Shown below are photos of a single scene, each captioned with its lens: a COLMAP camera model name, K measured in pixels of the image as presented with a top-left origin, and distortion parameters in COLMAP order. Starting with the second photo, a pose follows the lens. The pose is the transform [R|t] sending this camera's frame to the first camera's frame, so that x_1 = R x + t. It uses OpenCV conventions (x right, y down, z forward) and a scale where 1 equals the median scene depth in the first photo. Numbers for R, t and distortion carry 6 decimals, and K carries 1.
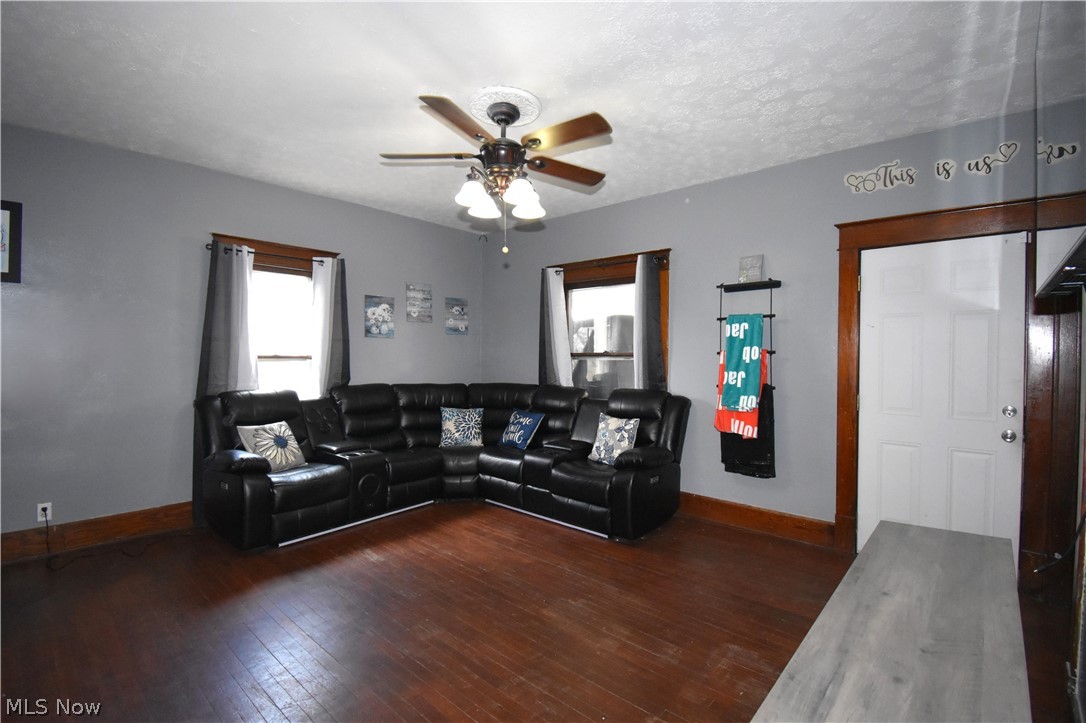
lens RADIAL K [[498.3, 0, 546.8], [0, 498.3, 357.8], [0, 0, 1]] dist [0.021728, -0.025149]
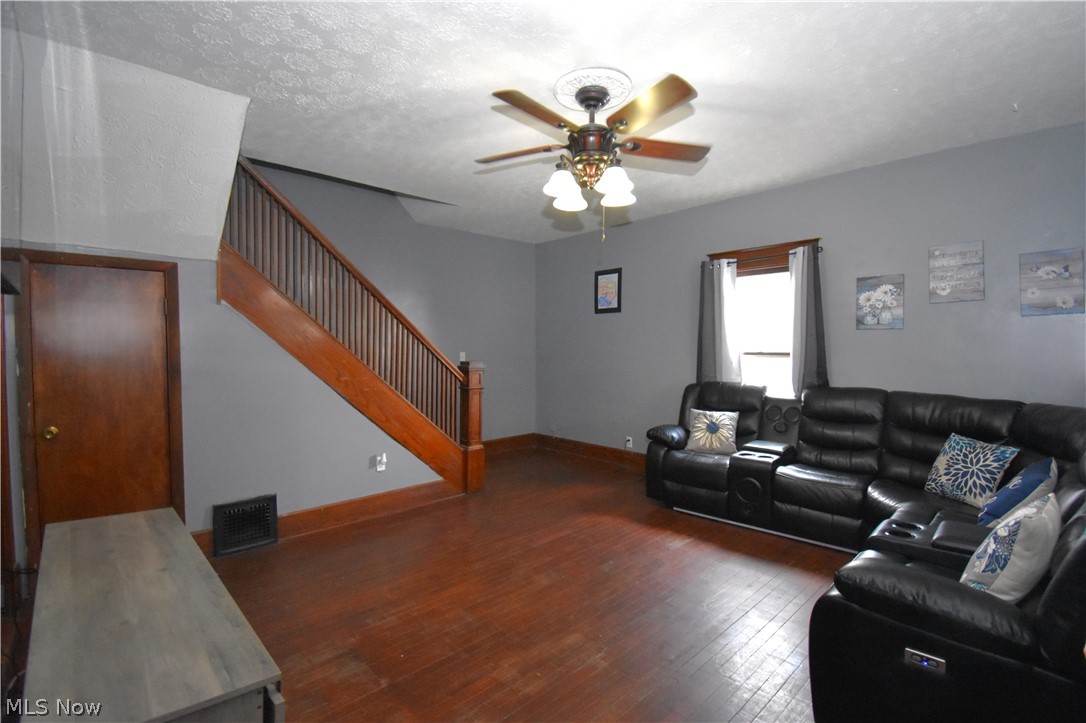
lens RADIAL K [[491.3, 0, 540.8], [0, 491.3, 356.5], [0, 0, 1]] dist [0.018614, -0.023889]
pose [[-0.088108, 0.007607, -0.996082, 0.617478], [-0.007147, 0.999940, 0.008268, -0.000838], [0.996085, 0.007848, -0.088048, 0.707213]]
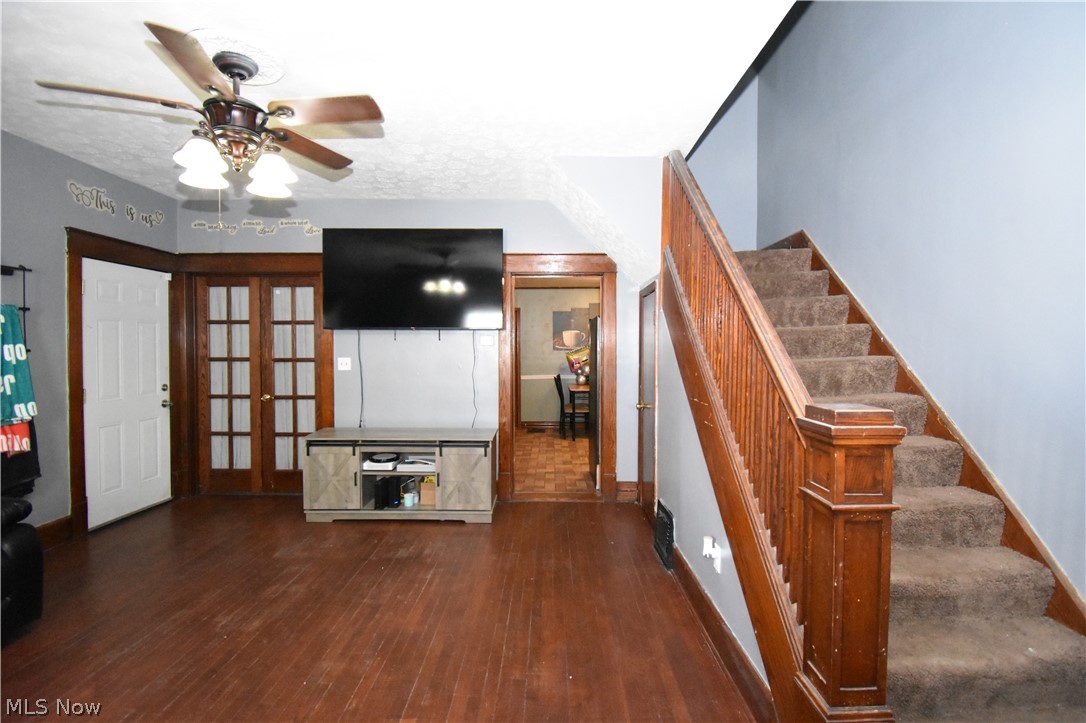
lens RADIAL K [[491.3, 0, 540.8], [0, 491.3, 356.5], [0, 0, 1]] dist [0.018614, -0.023889]
pose [[-0.648990, -0.020584, 0.760518, -0.741956], [0.000984, 0.999610, 0.027895, -0.023201], [-0.760796, 0.018852, -0.648717, 0.825425]]
